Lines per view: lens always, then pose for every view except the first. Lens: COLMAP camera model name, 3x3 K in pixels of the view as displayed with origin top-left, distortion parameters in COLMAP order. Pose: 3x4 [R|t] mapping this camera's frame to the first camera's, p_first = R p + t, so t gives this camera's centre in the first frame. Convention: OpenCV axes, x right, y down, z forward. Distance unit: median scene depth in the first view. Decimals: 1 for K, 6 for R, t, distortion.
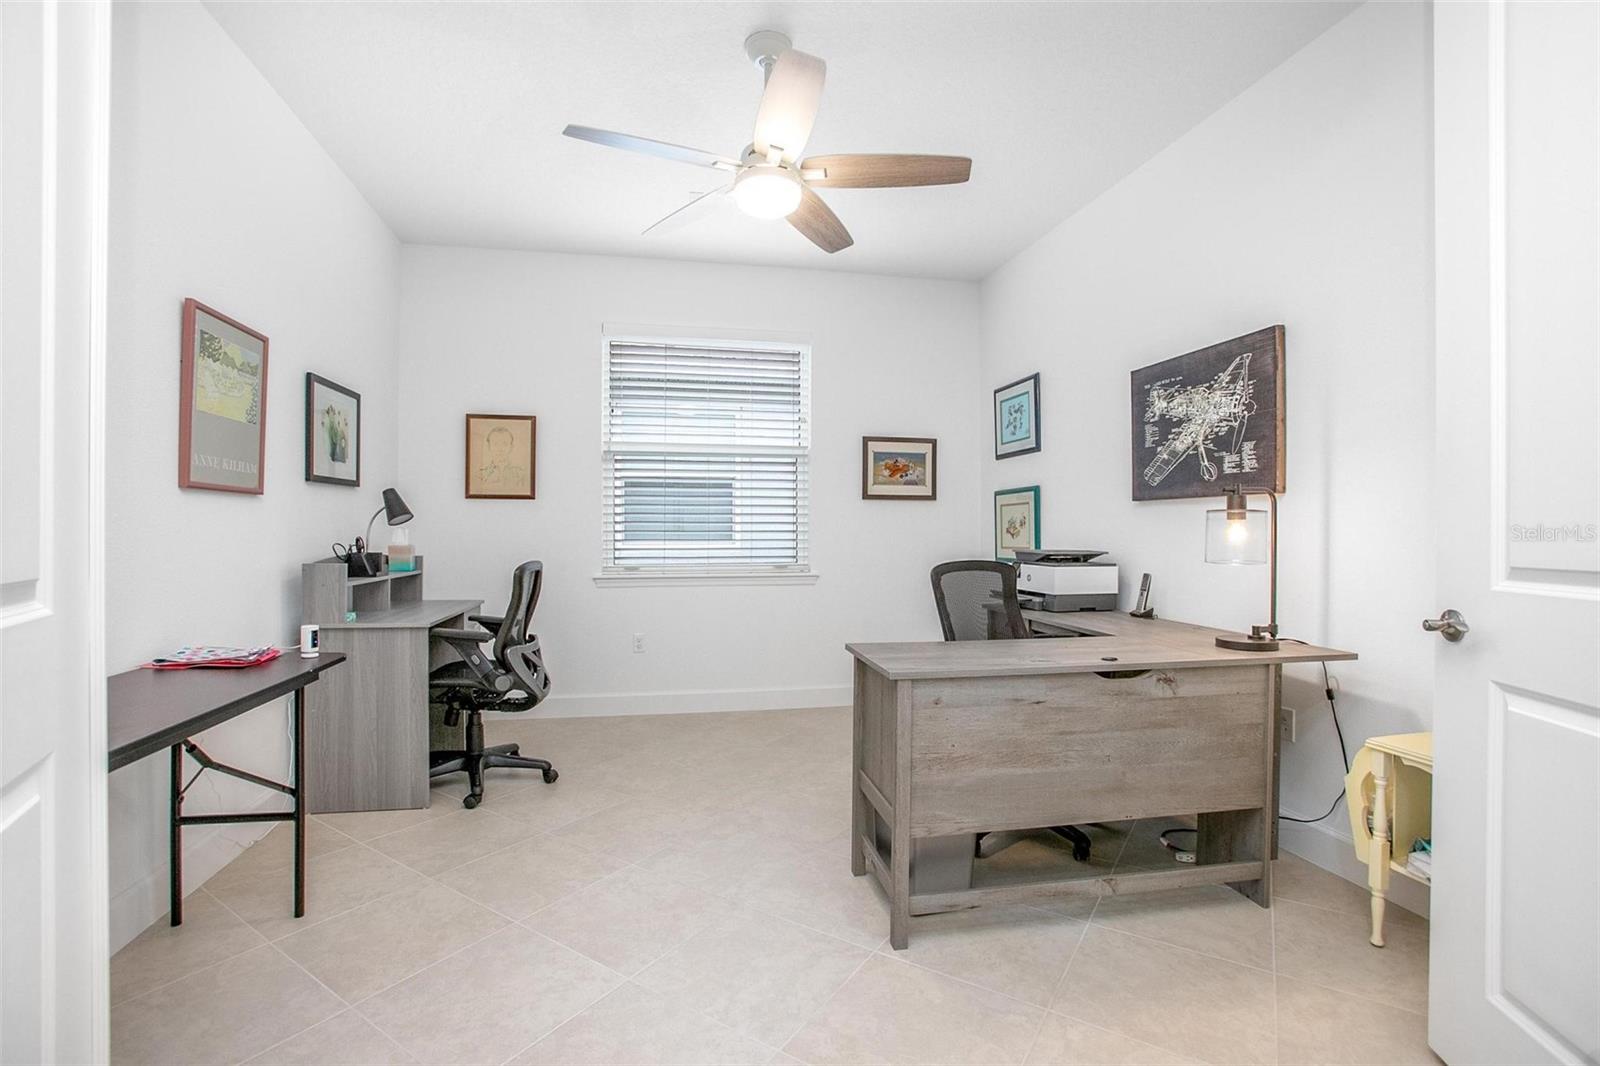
lens RADIAL K [[720.9, 0, 794.1], [0, 720.9, 532.4], [0, 0, 1]] dist [0.001221, 0.000174]
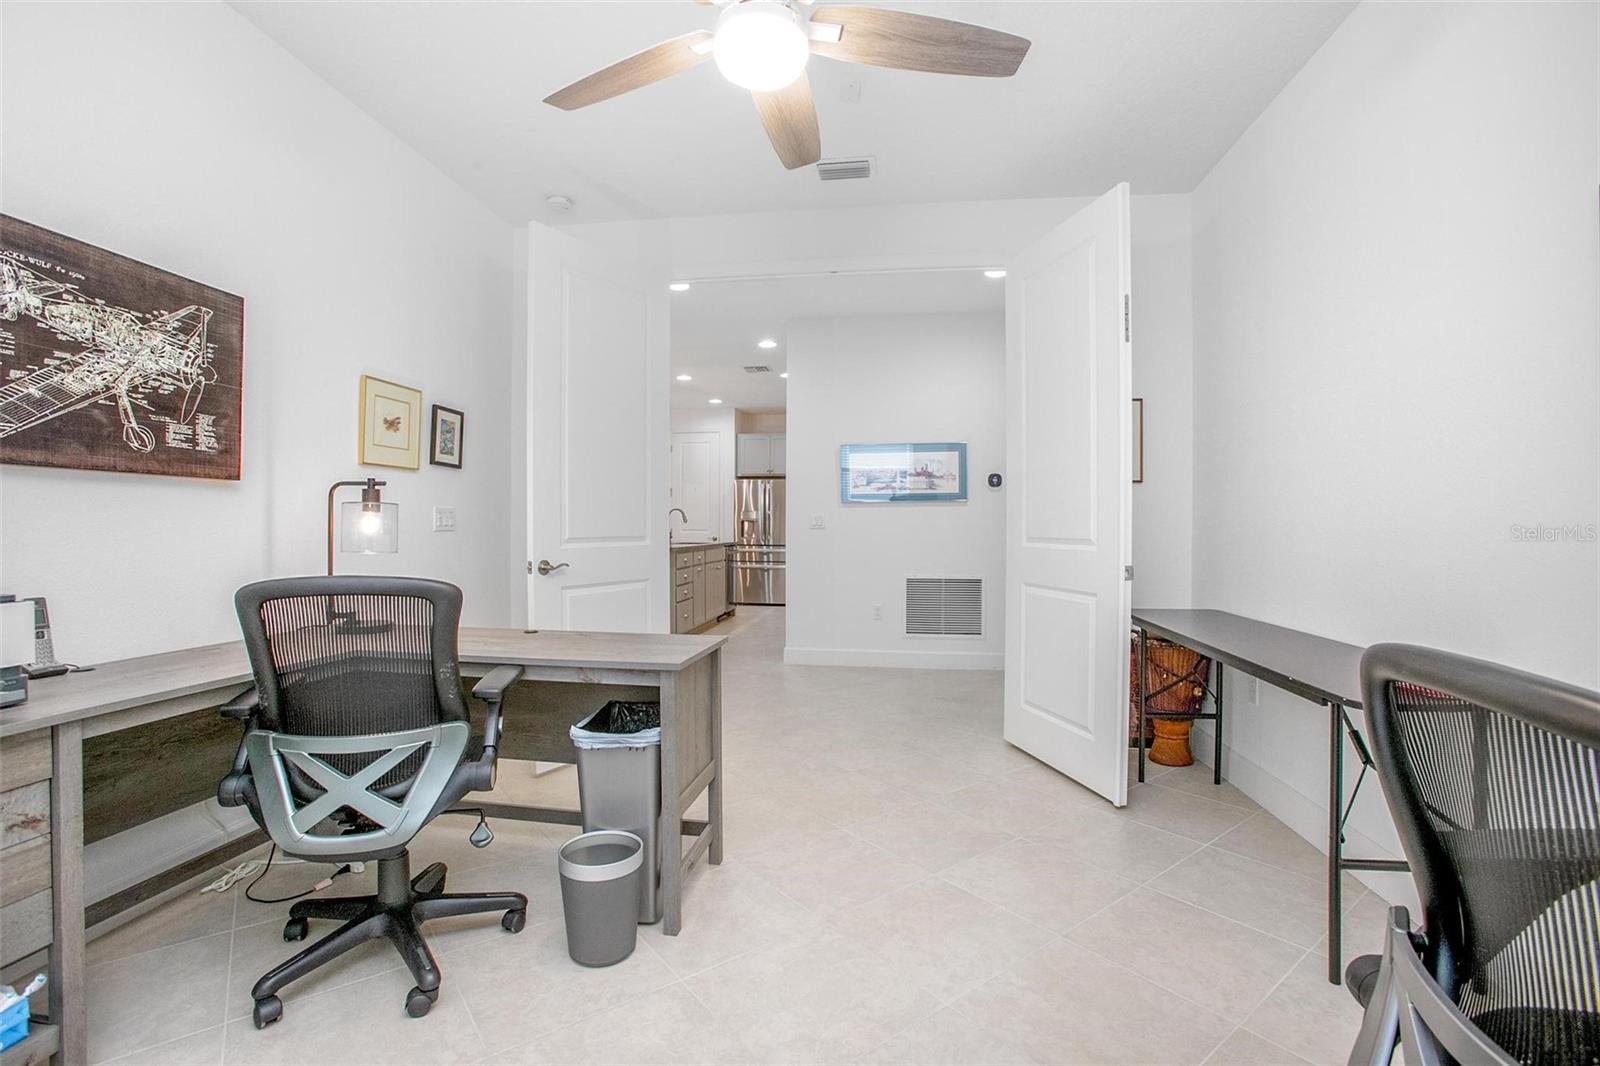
lens RADIAL K [[720.9, 0, 795.4], [0, 720.9, 526.3], [0, 0, 1]] dist [0.001221, 0.000174]
pose [[-0.940484, -0.004227, 0.339810, -0.280665], [-0.002251, 0.999978, 0.006209, -0.003614], [-0.339829, 0.005075, -0.940473, 1.489175]]
